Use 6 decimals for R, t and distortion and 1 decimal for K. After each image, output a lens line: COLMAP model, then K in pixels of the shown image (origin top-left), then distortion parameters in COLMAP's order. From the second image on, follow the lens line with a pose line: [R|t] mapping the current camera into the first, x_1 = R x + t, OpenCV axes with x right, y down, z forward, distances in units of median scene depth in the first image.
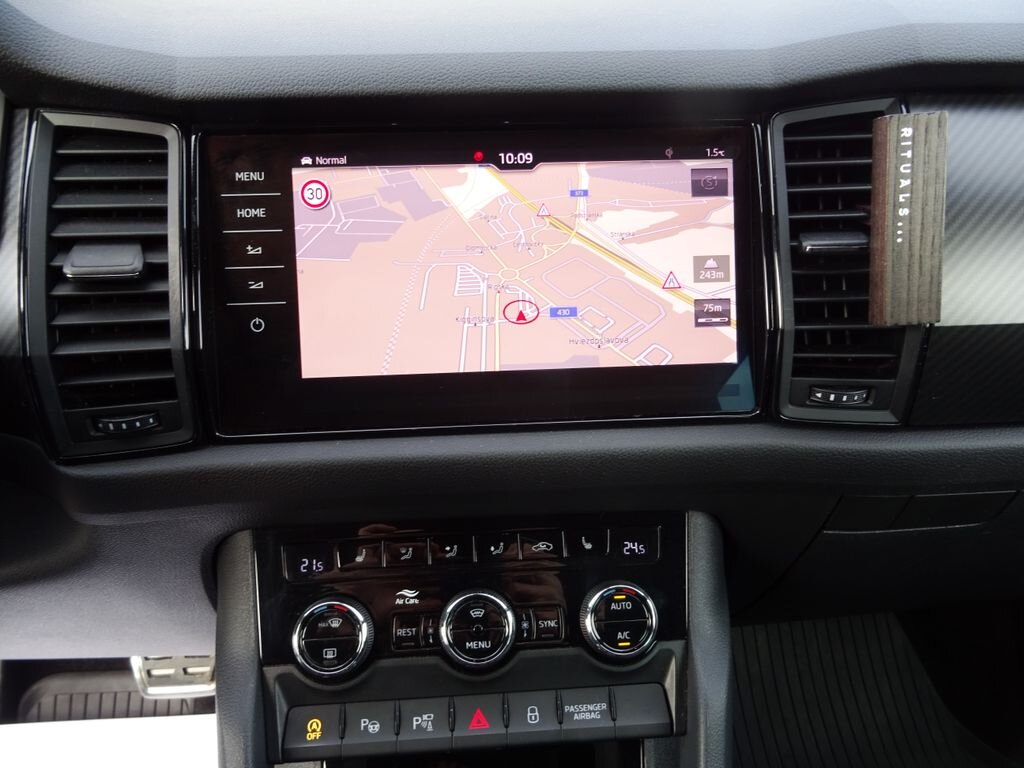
lens RADIAL K [[830.6, 0, 512.0], [0, 830.6, 384.0], [0, 0, 1]] dist [0.065941, -0.003894]
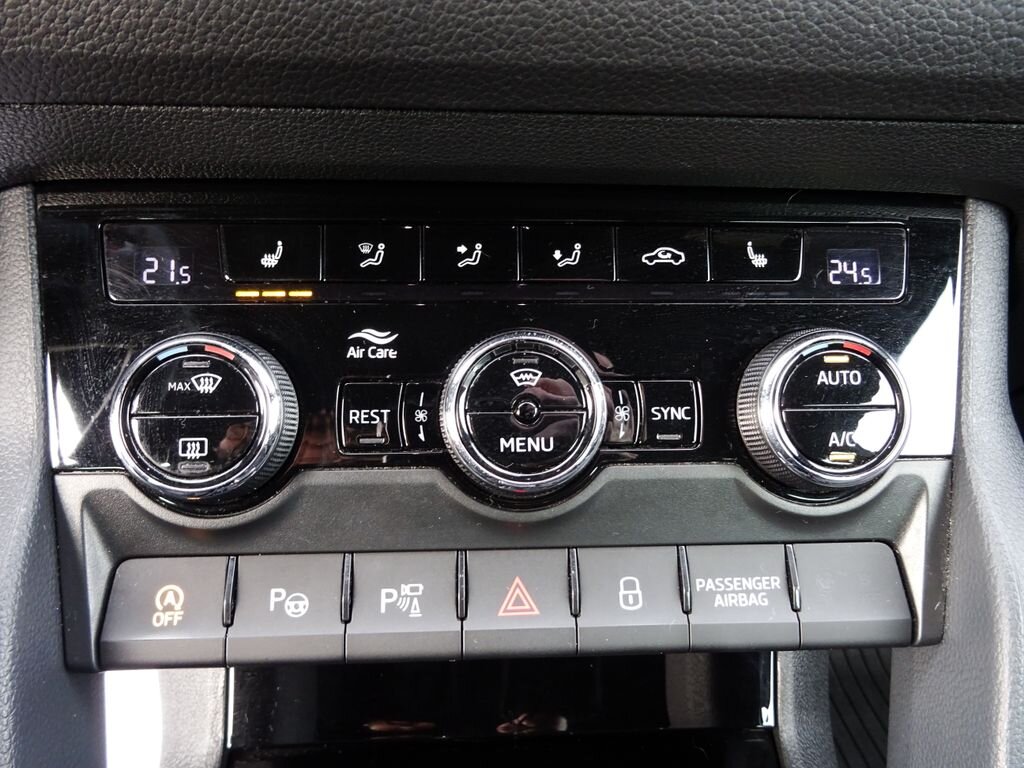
lens RADIAL K [[830.6, 0, 512.0], [0, 830.6, 384.0], [0, 0, 1]] dist [0.065941, -0.003894]
pose [[0.999028, 0.040536, 0.017295, -0.055738], [-0.042723, 0.987103, 0.154279, 0.204321], [-0.010819, -0.154868, 0.987876, 0.545049]]
